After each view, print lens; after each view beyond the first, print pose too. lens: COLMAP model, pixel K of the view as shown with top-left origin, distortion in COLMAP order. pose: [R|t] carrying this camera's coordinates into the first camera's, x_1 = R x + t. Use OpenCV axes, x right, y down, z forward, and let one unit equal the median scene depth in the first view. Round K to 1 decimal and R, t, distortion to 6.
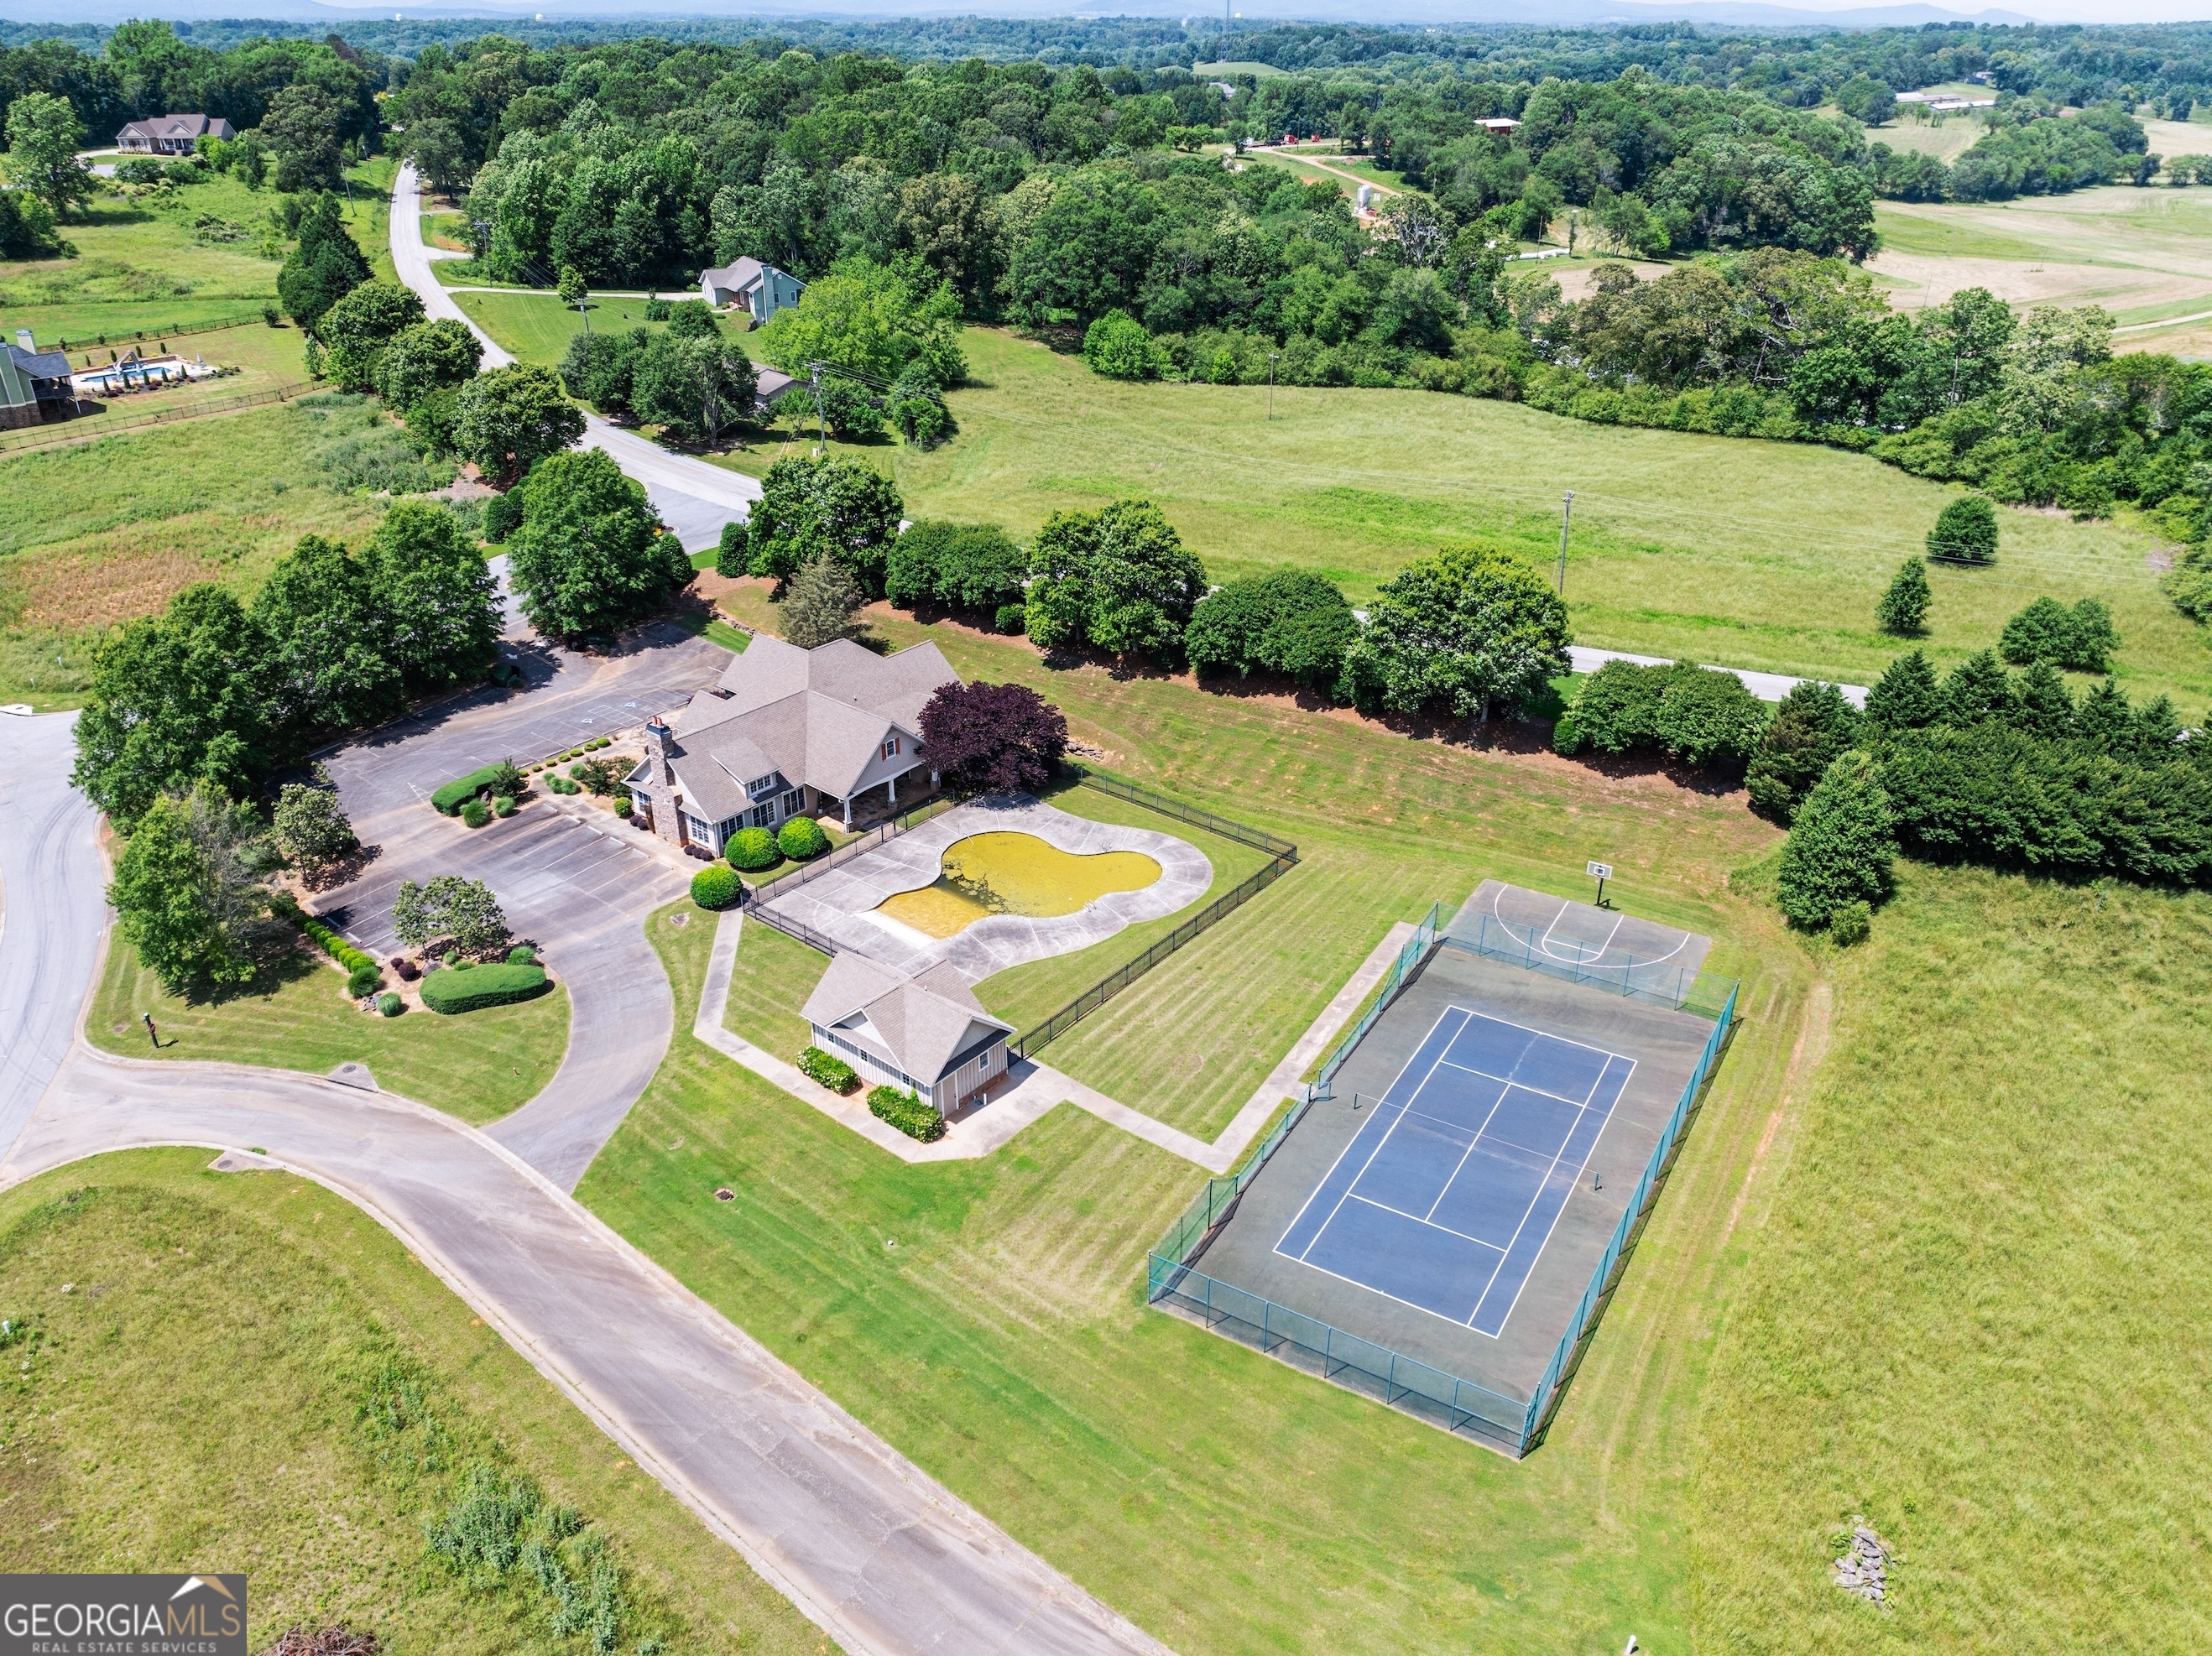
lens RADIAL K [[1555.1, 0, 1115.4], [0, 1555.1, 834.5], [0, 0, 1]] dist [-0.058730, 0.029369]
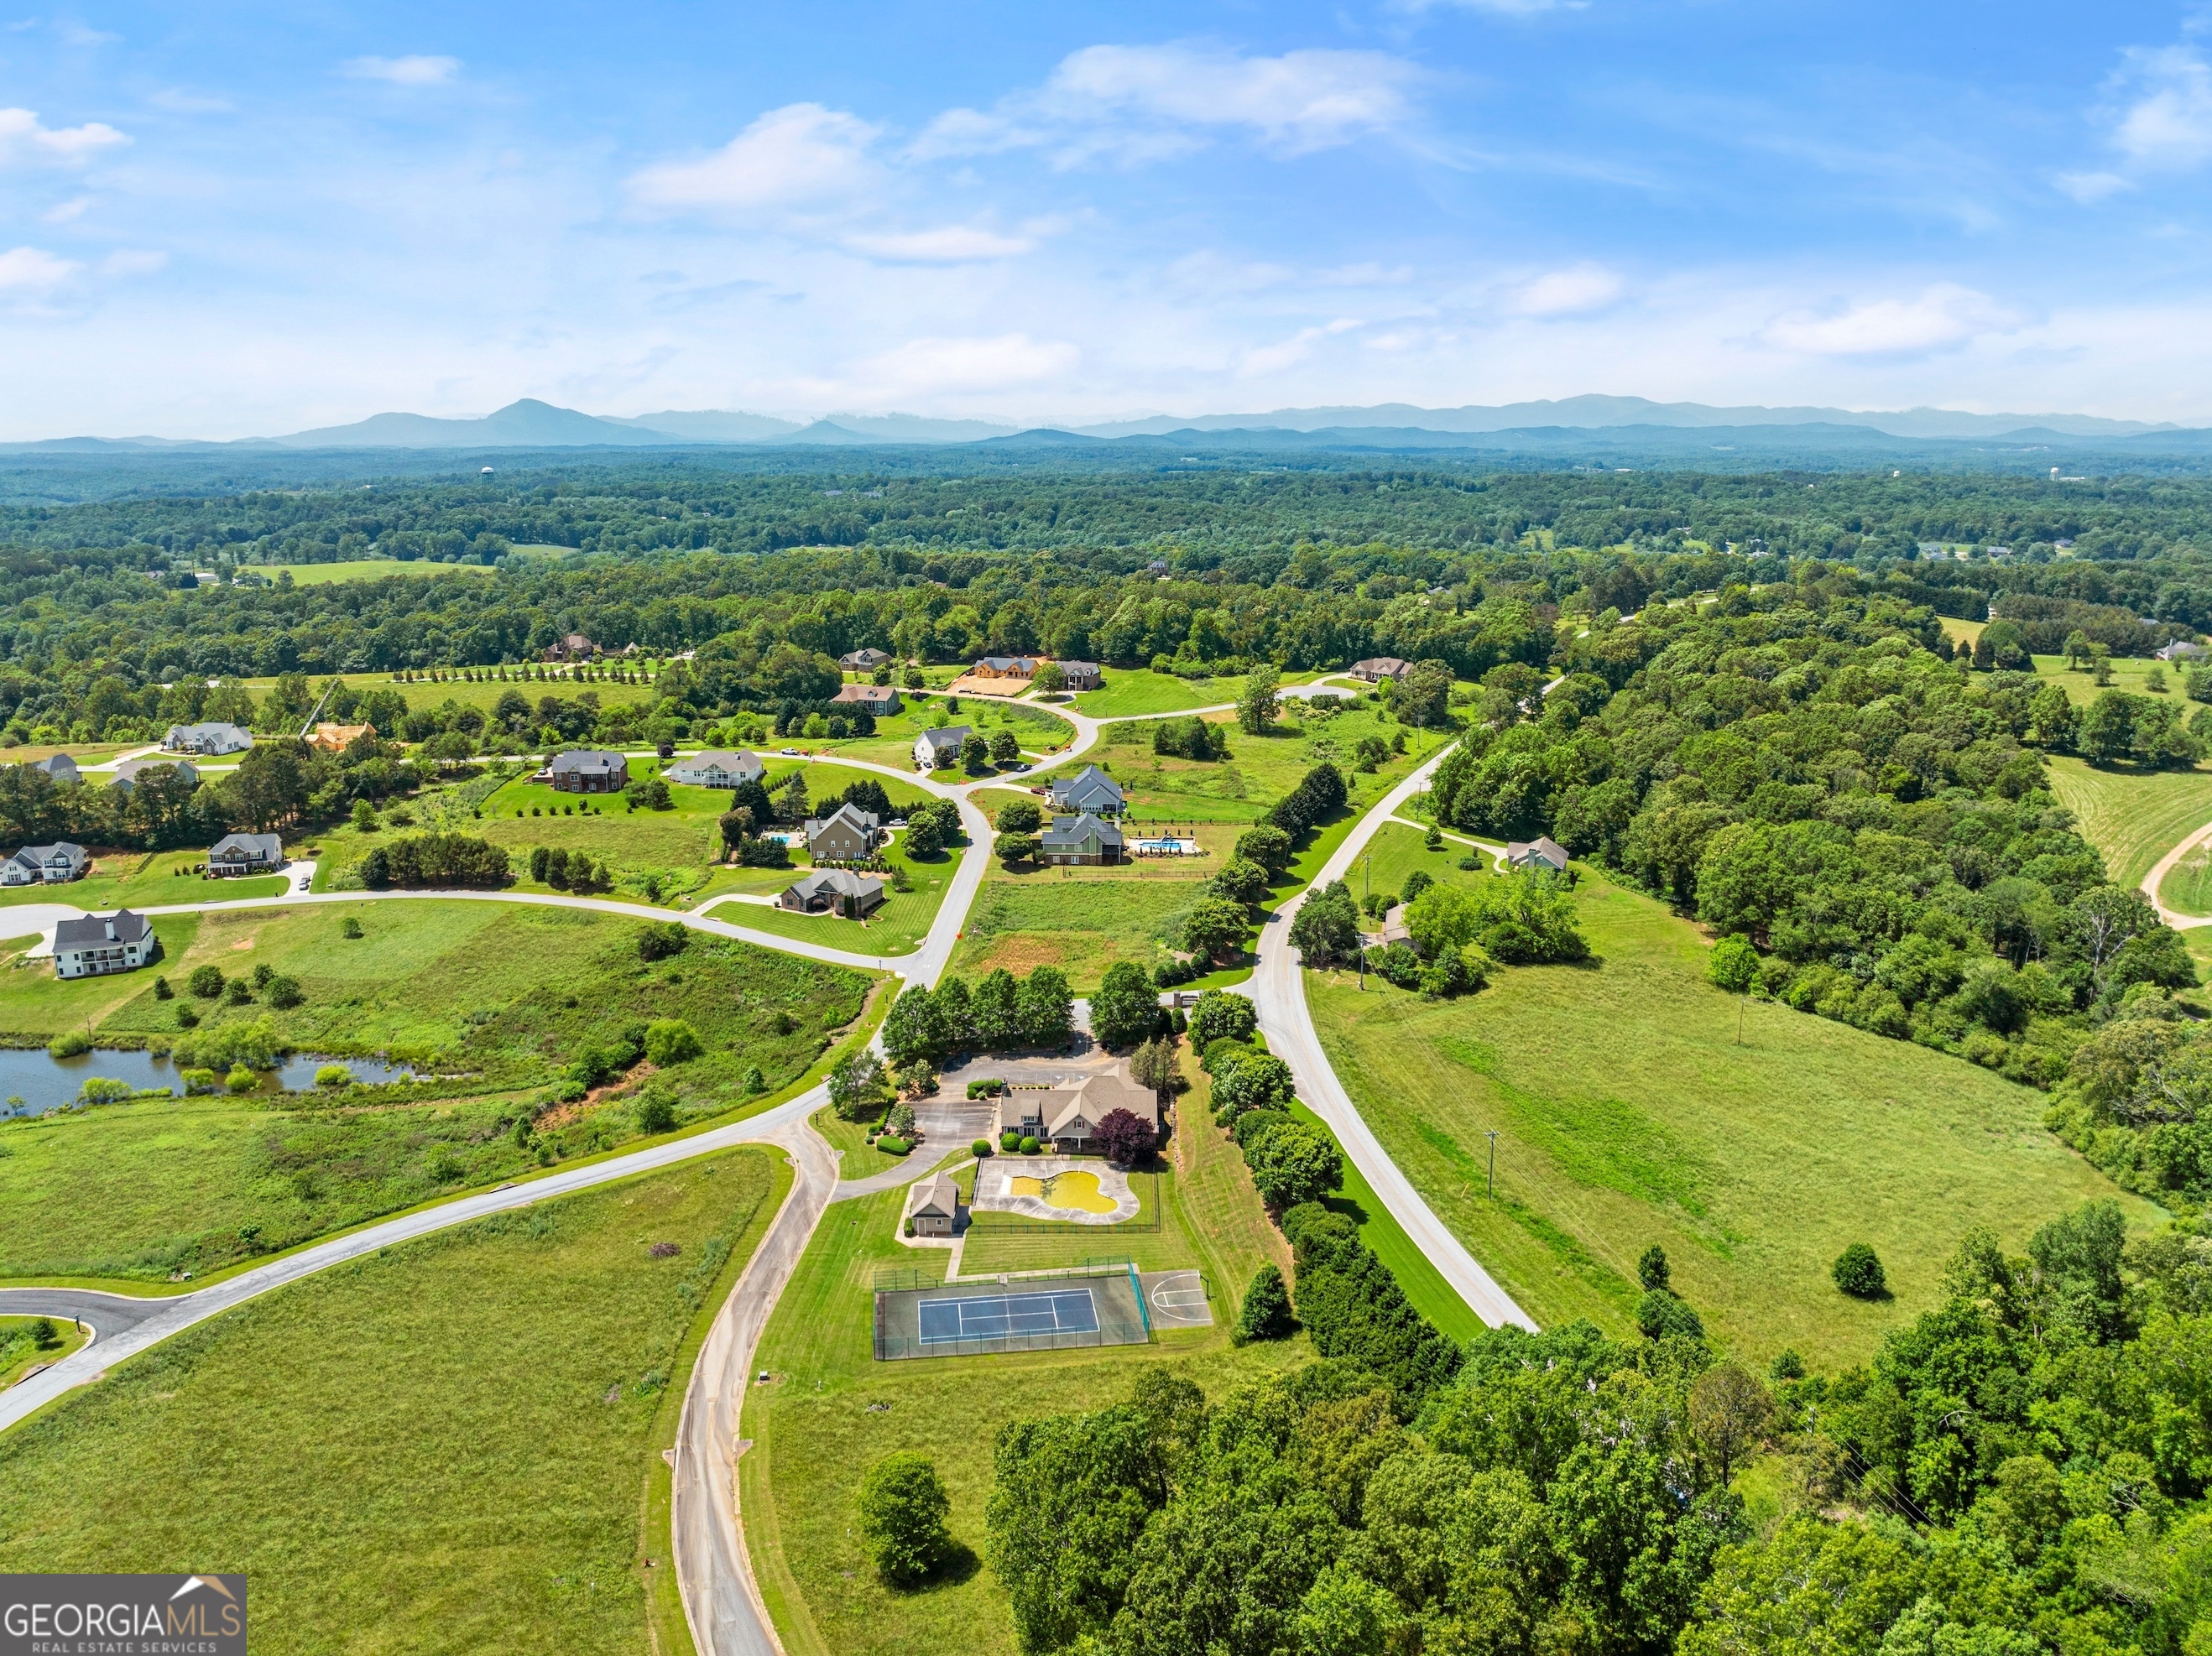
lens RADIAL K [[1575.0, 0, 1120.7], [0, 1575.0, 825.1], [0, 0, 1]] dist [-0.030503, -0.007145]
pose [[0.628084, 0.182602, -0.756417, 1.473400], [-0.363903, 0.928157, -0.078103, -0.287383], [0.687812, 0.324317, 0.649410, -0.581657]]
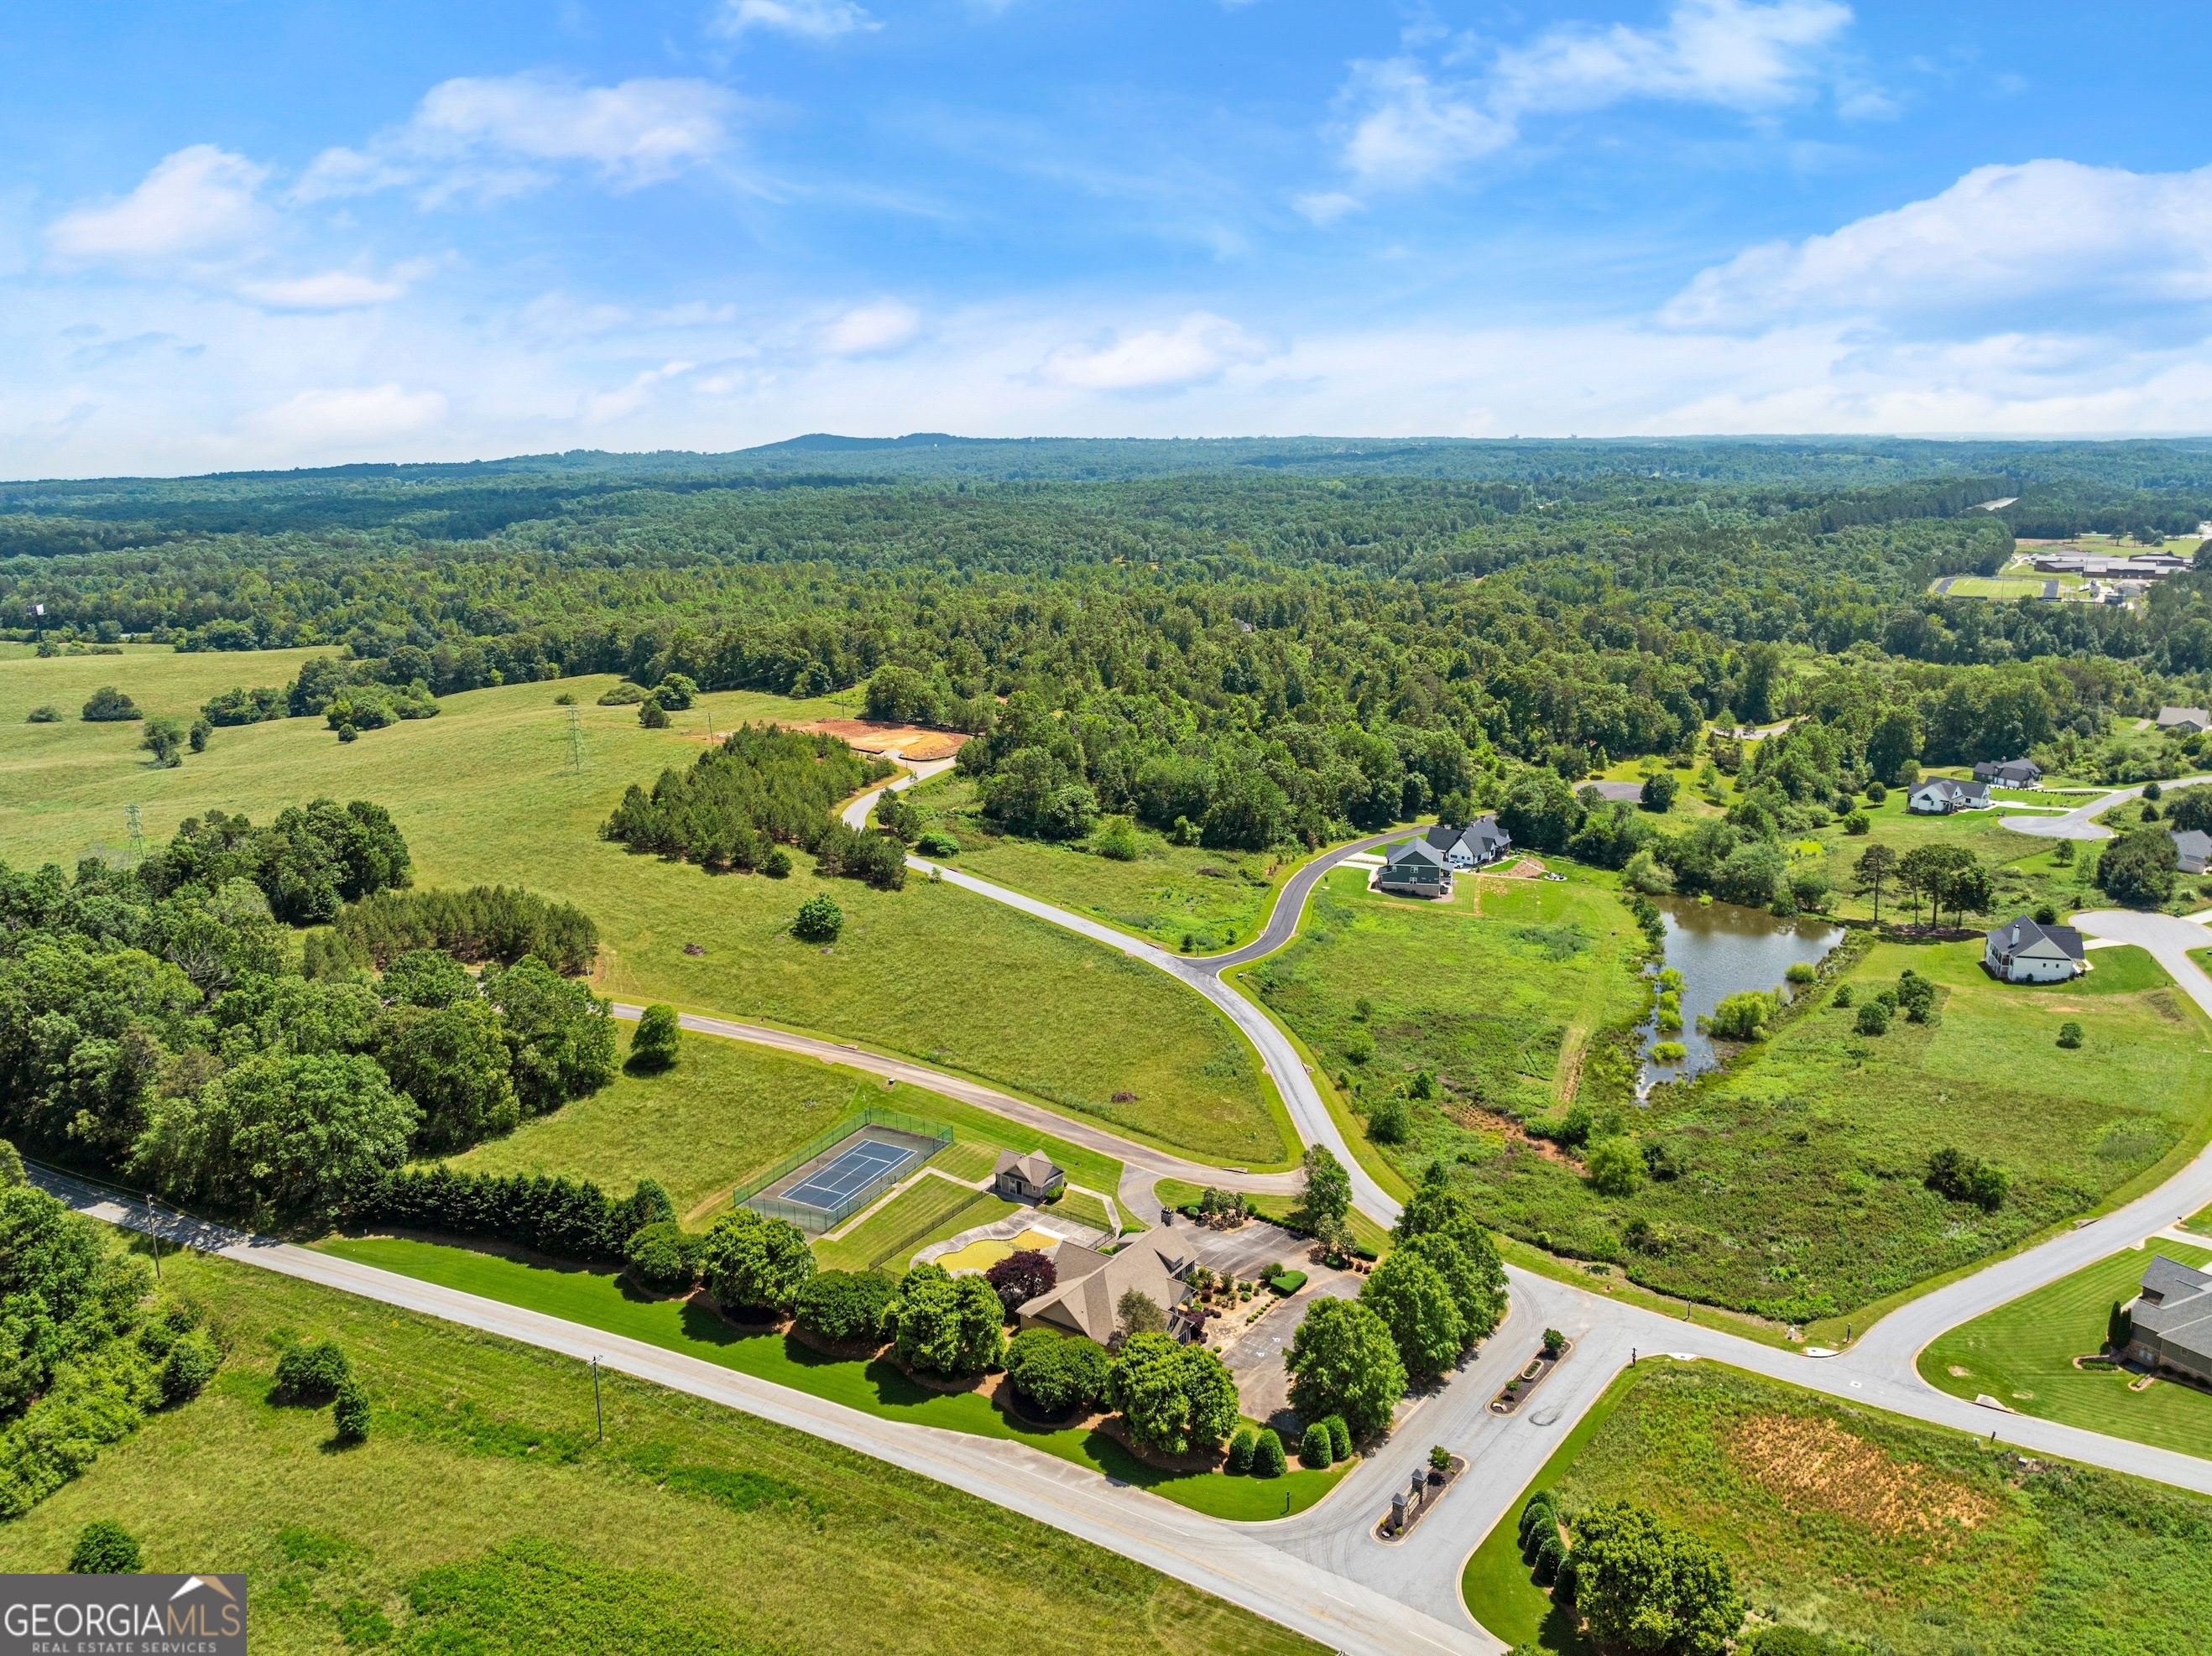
lens RADIAL K [[1553.0, 0, 1114.4], [0, 1553.0, 840.0], [0, 0, 1]] dist [-0.028757, -0.001820]
pose [[-0.997246, 0.030970, -0.067388, -0.081398], [-0.022744, 0.737142, 0.675355, -1.684918], [0.070590, 0.675028, -0.734407, 1.967865]]
